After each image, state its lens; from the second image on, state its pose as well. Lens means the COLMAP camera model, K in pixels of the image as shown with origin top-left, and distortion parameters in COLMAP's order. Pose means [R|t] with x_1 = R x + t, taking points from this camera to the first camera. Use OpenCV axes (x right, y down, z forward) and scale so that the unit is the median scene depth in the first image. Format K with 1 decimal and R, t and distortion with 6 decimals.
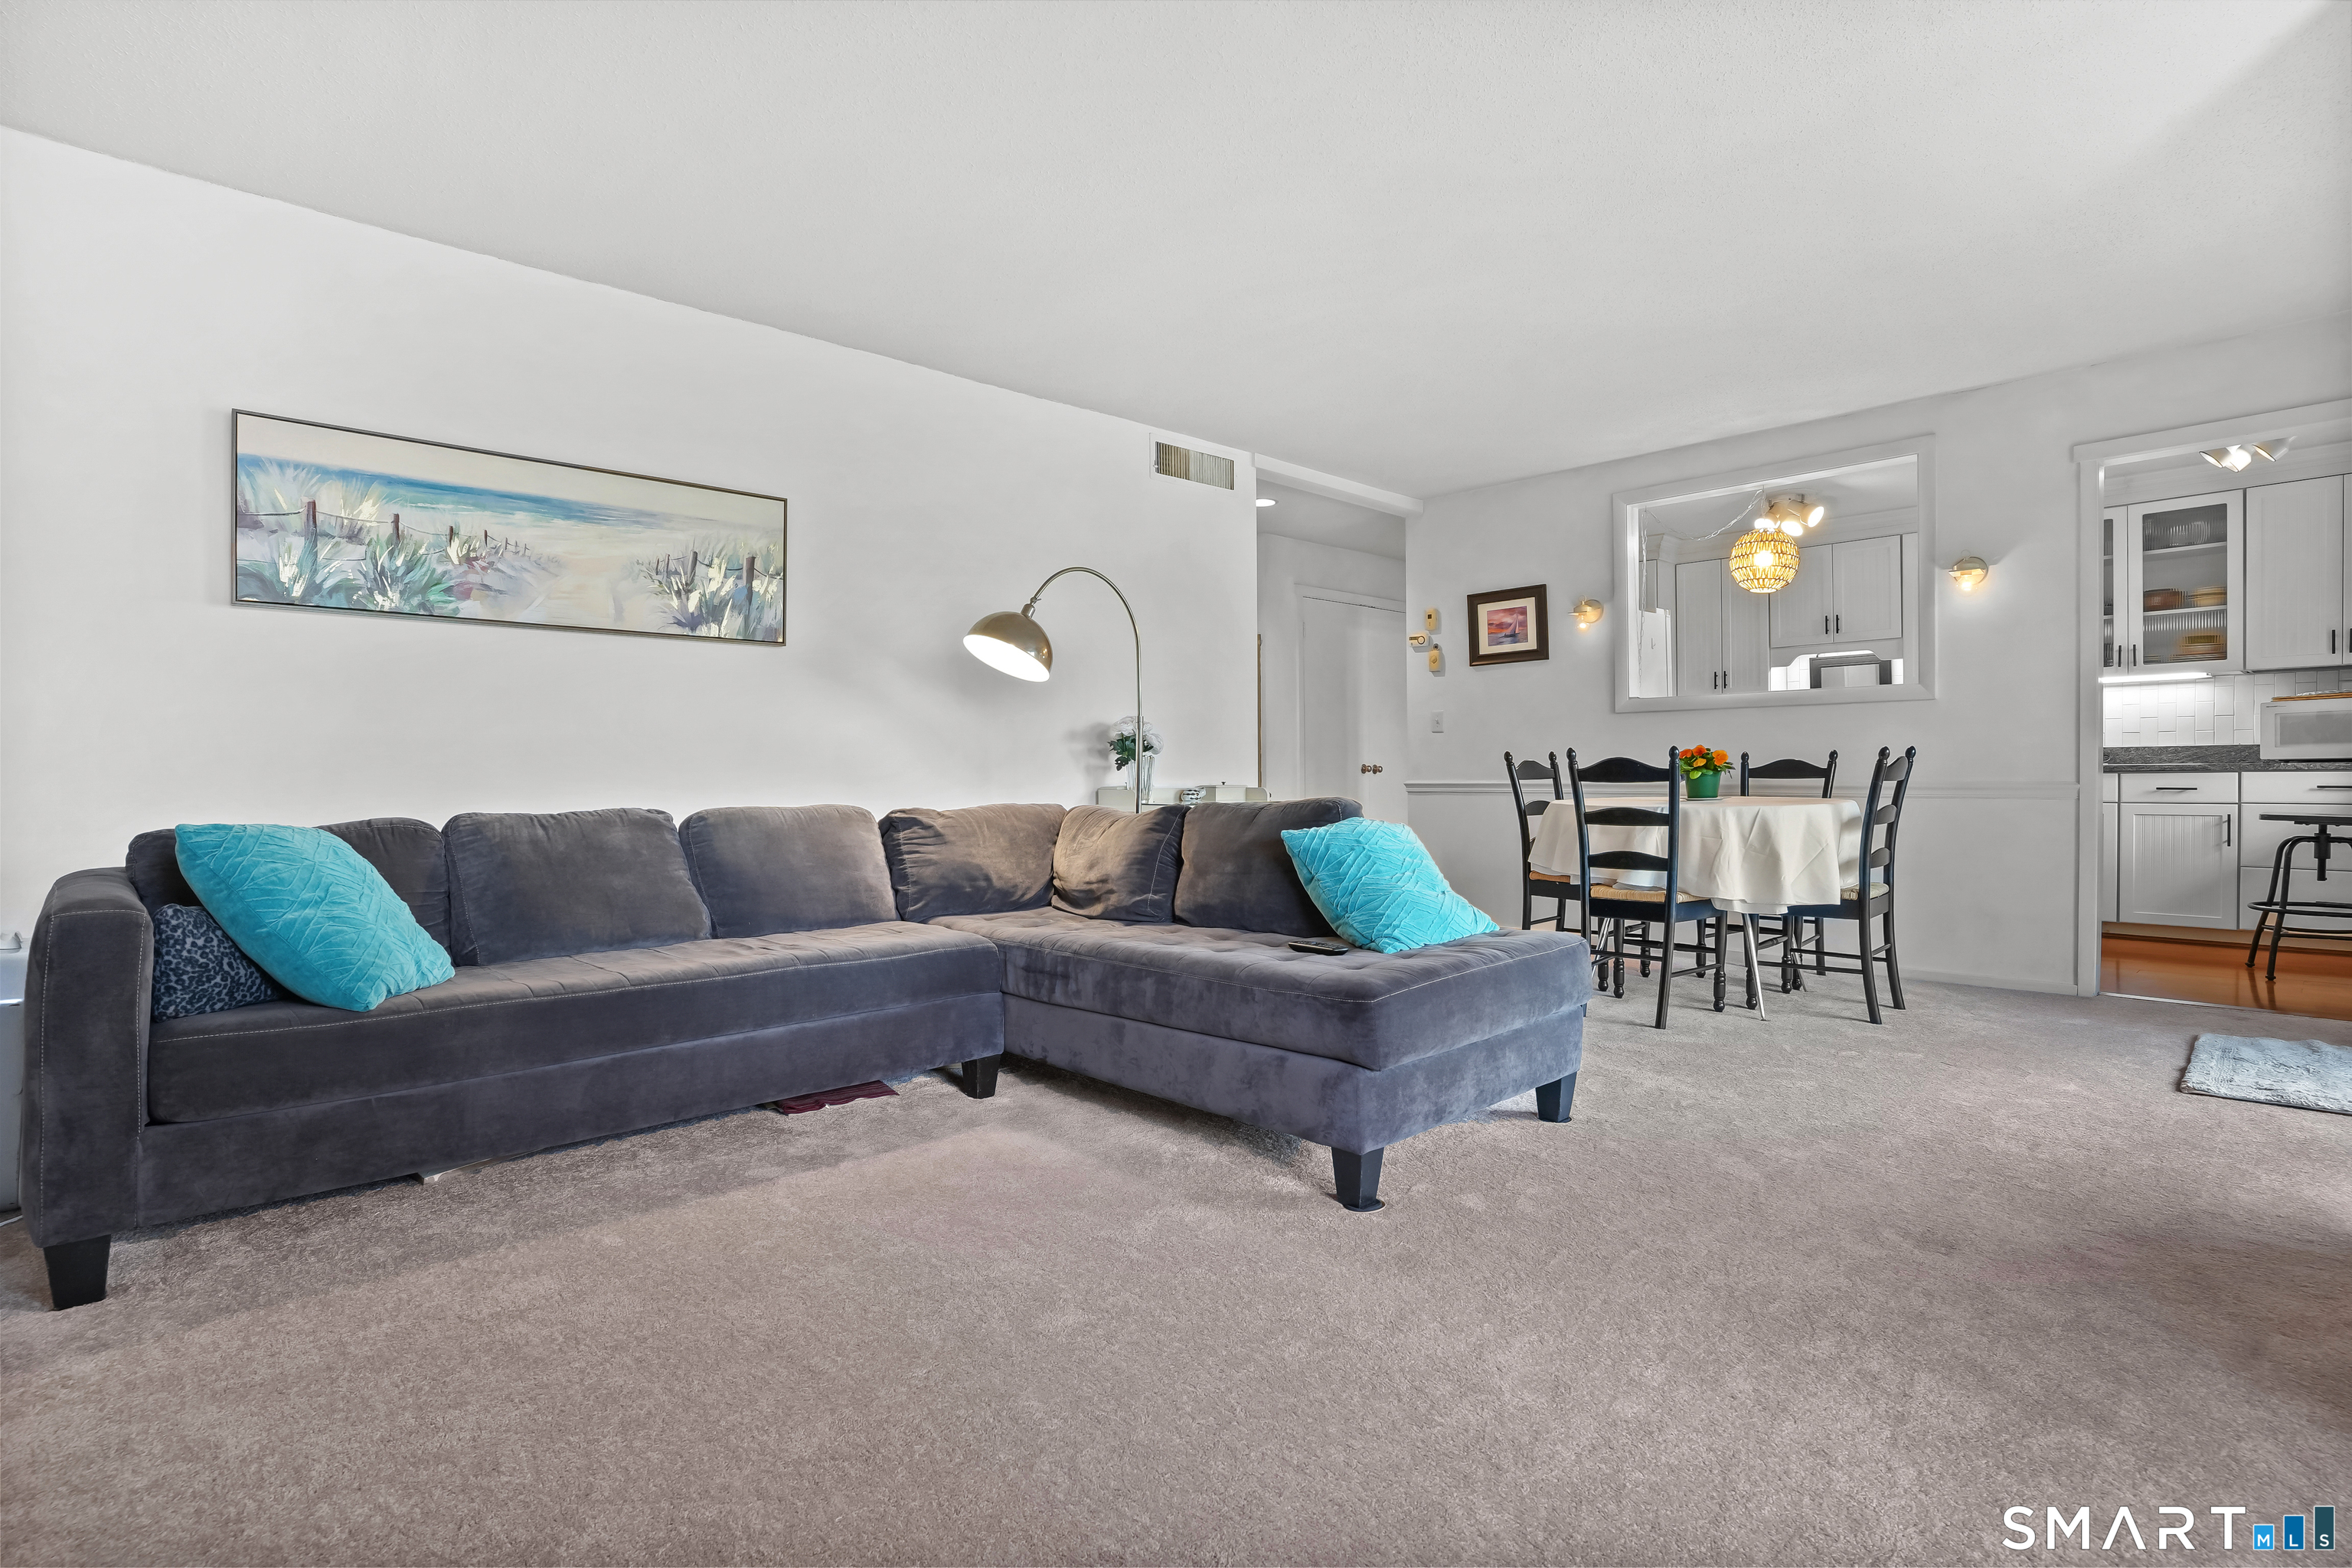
lens RADIAL K [[1147.8, 0, 1176.0], [0, 1147.8, 787.3], [0, 0, 1]] dist [-0.080311, 0.036926]
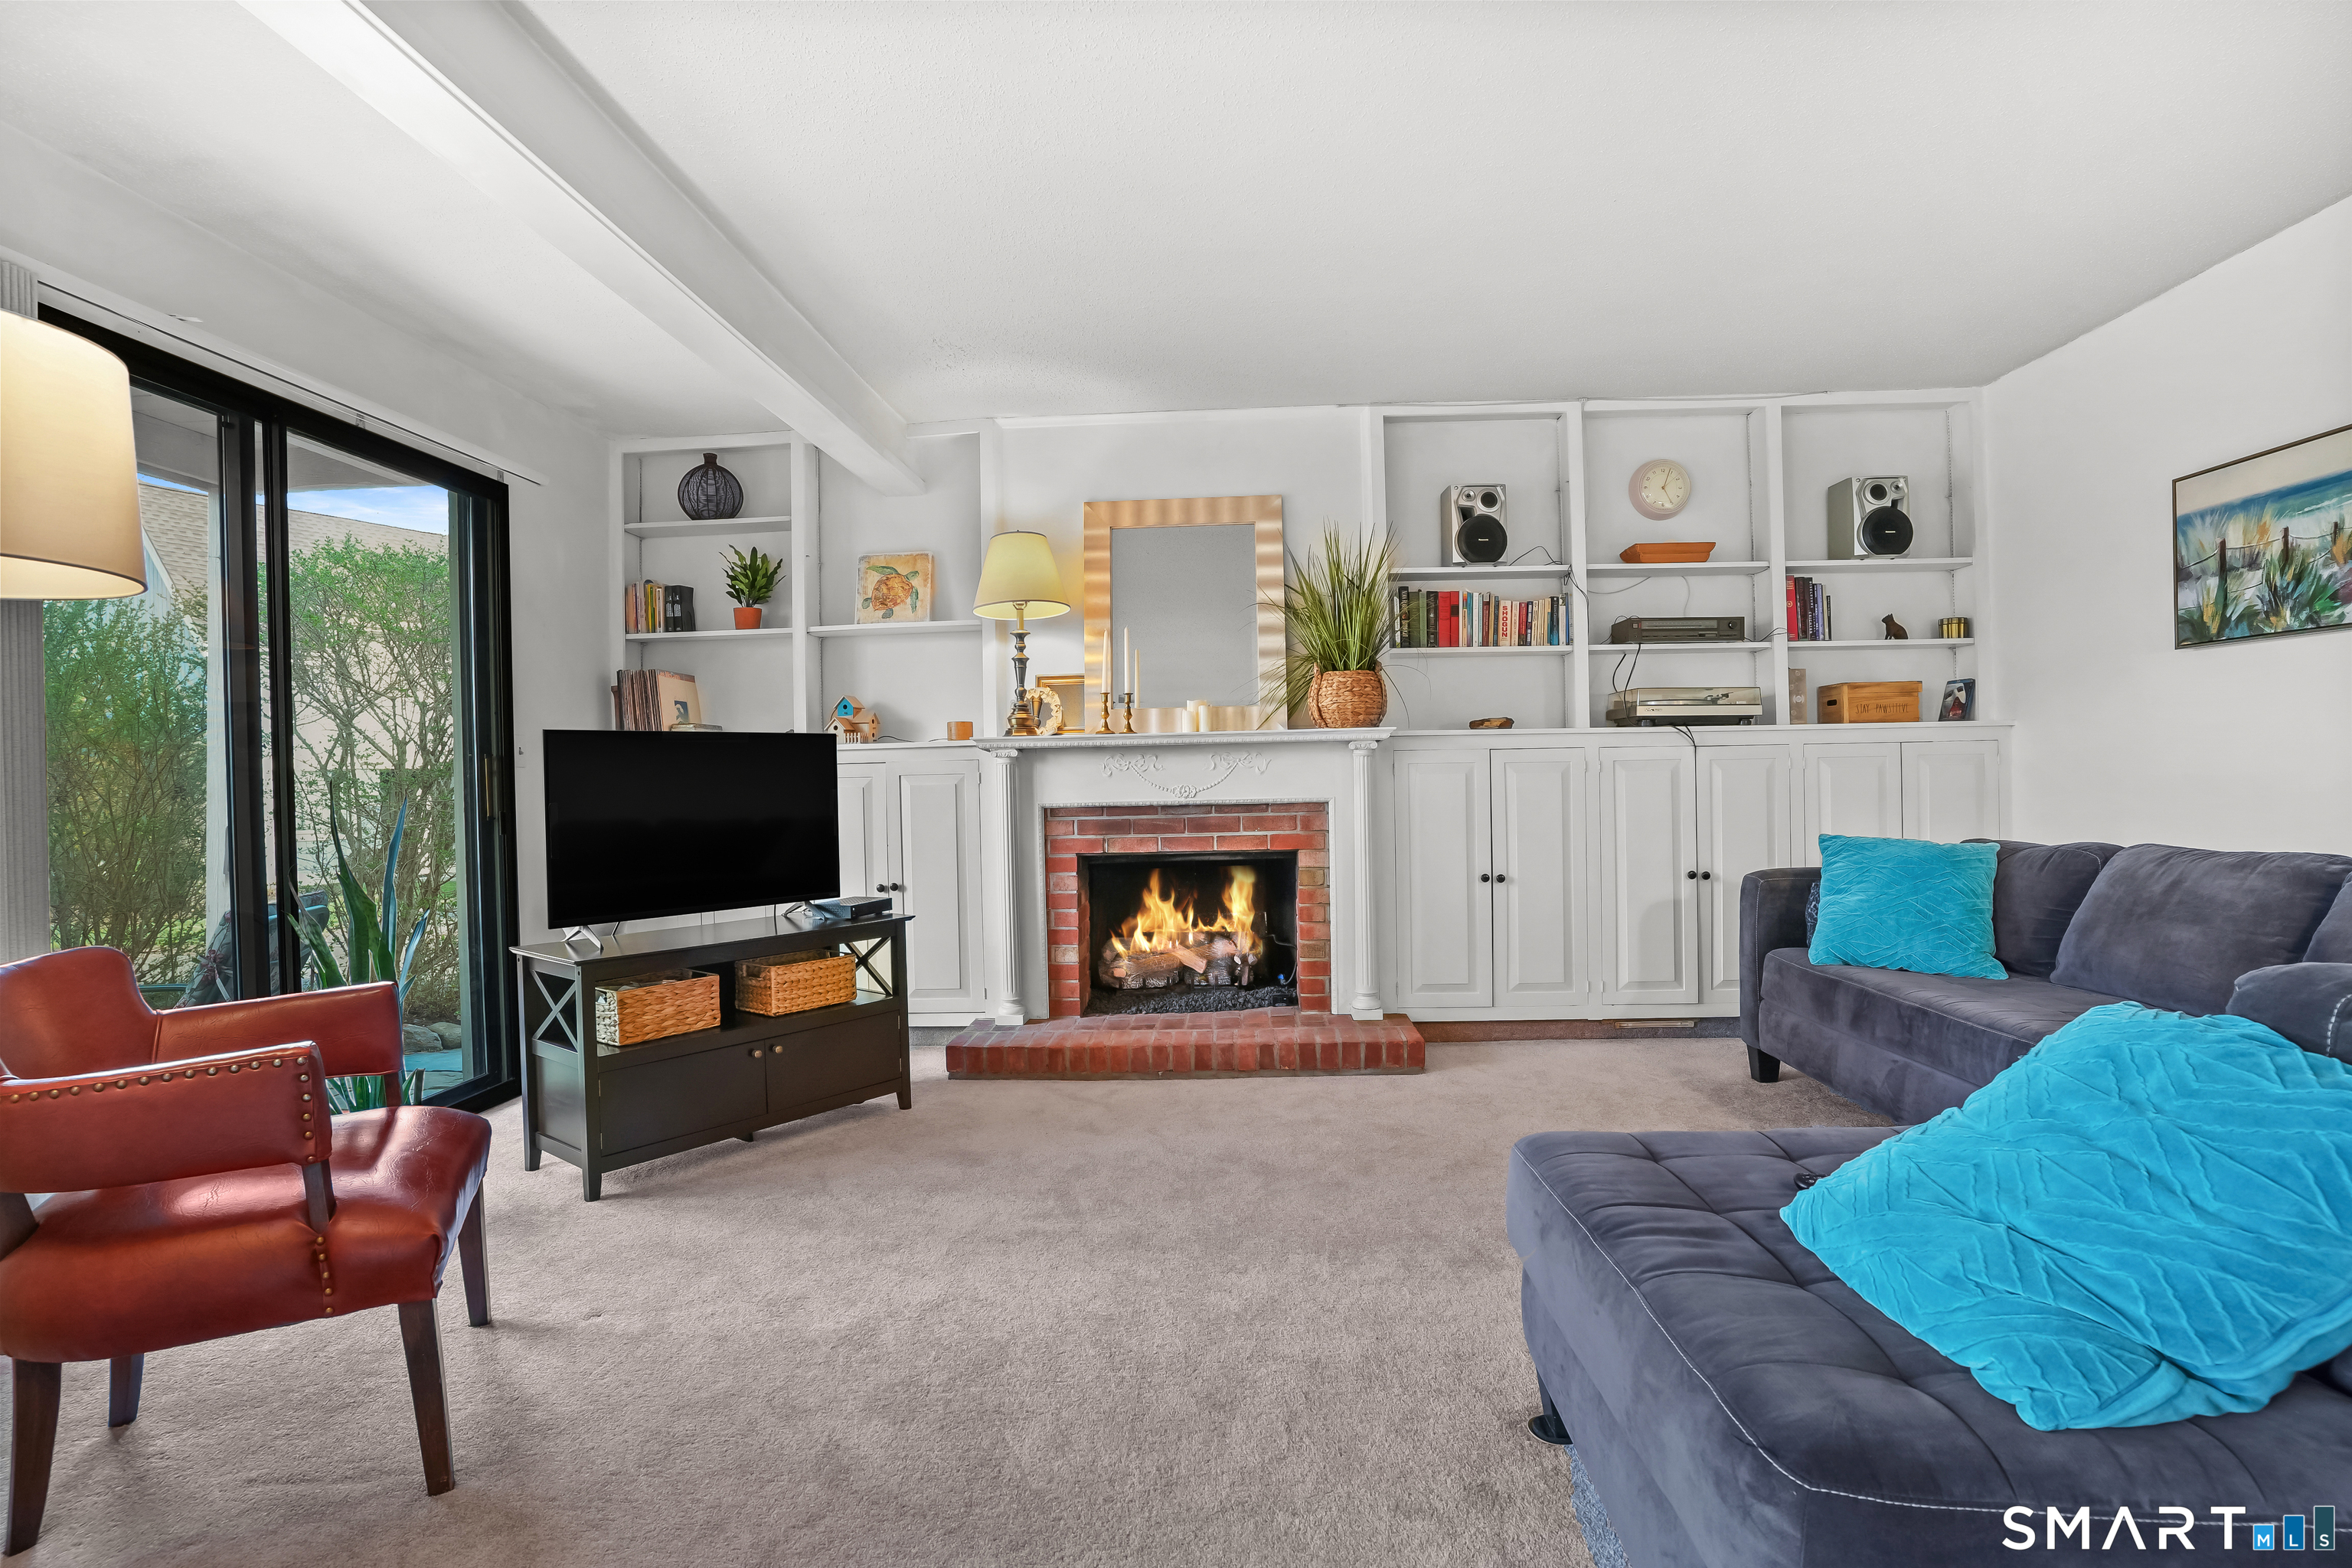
lens RADIAL K [[1147.8, 0, 1176.0], [0, 1147.8, 787.3], [0, 0, 1]] dist [-0.080311, 0.036926]
pose [[-0.724328, 0.027436, -0.688910, 0.562750], [0.017361, 0.999617, 0.021557, -0.052885], [0.689237, 0.003654, -0.724527, 0.897902]]
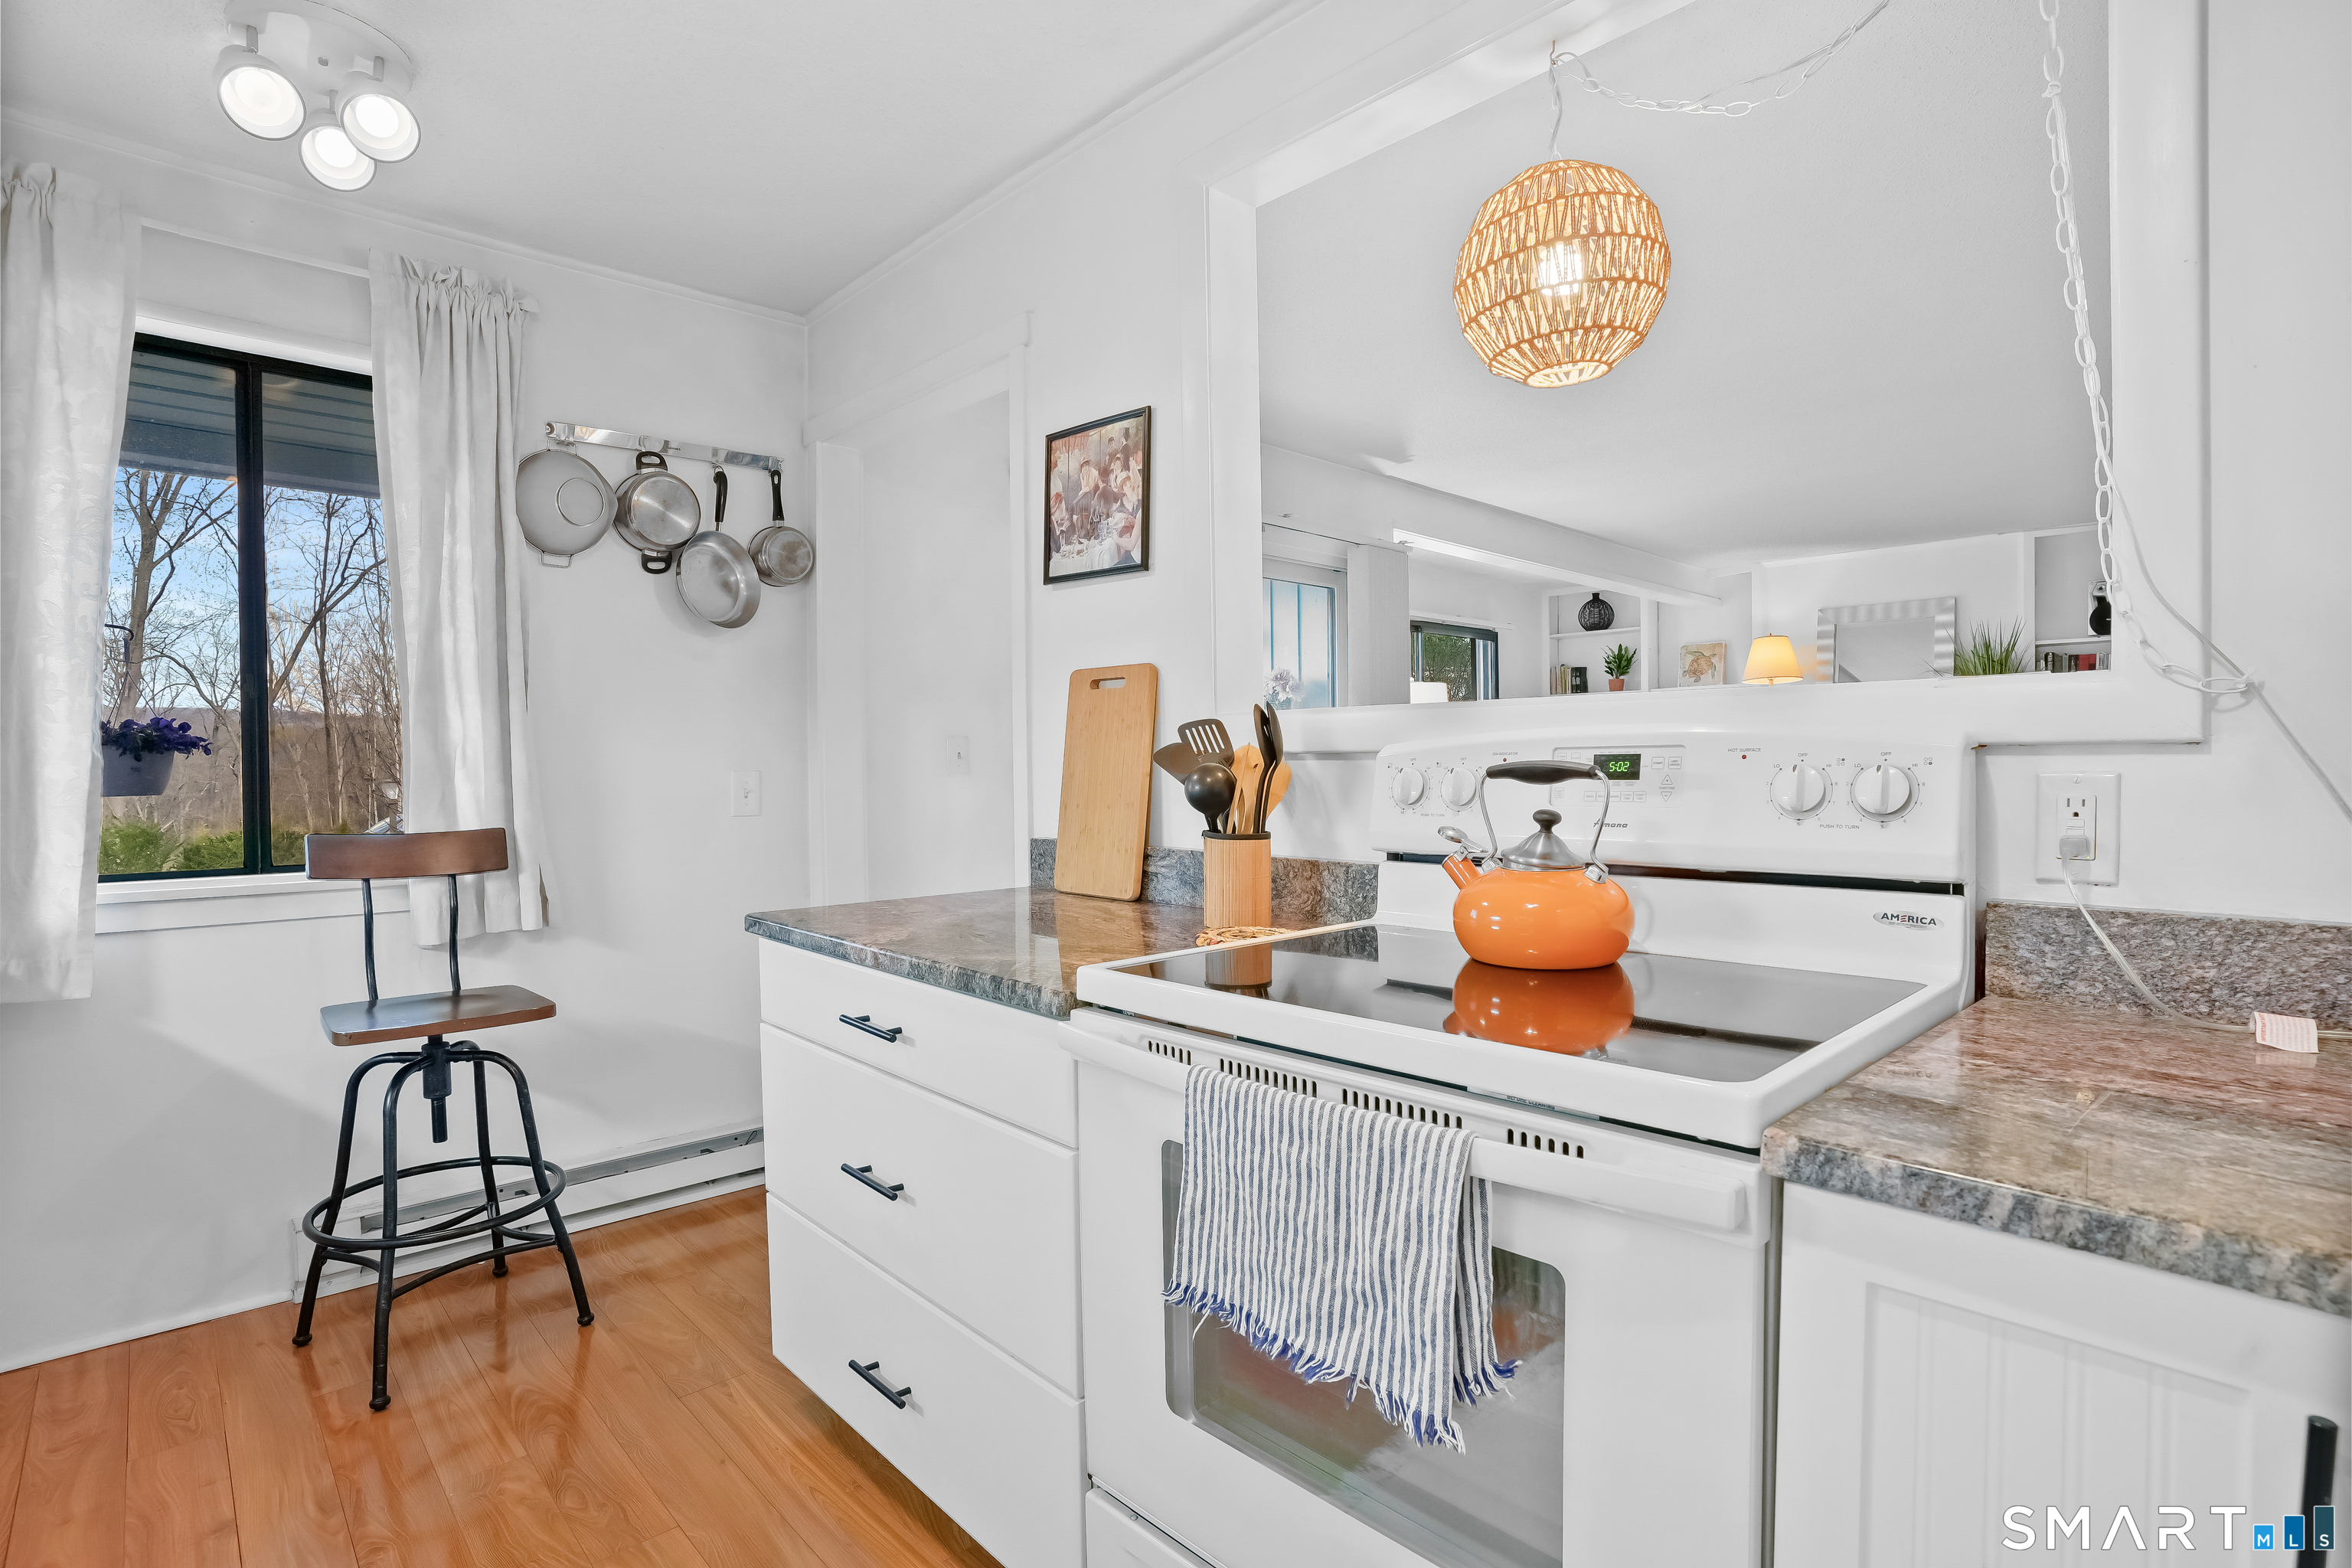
lens RADIAL K [[1143.1, 0, 1179.1], [0, 1143.1, 792.2], [0, 0, 1]] dist [-0.077067, 0.033753]
pose [[-0.999814, 0.018418, -0.005762, 0.929970], [0.018195, 0.999163, 0.036636, -0.106732], [0.006432, 0.036525, -0.999312, 1.930421]]
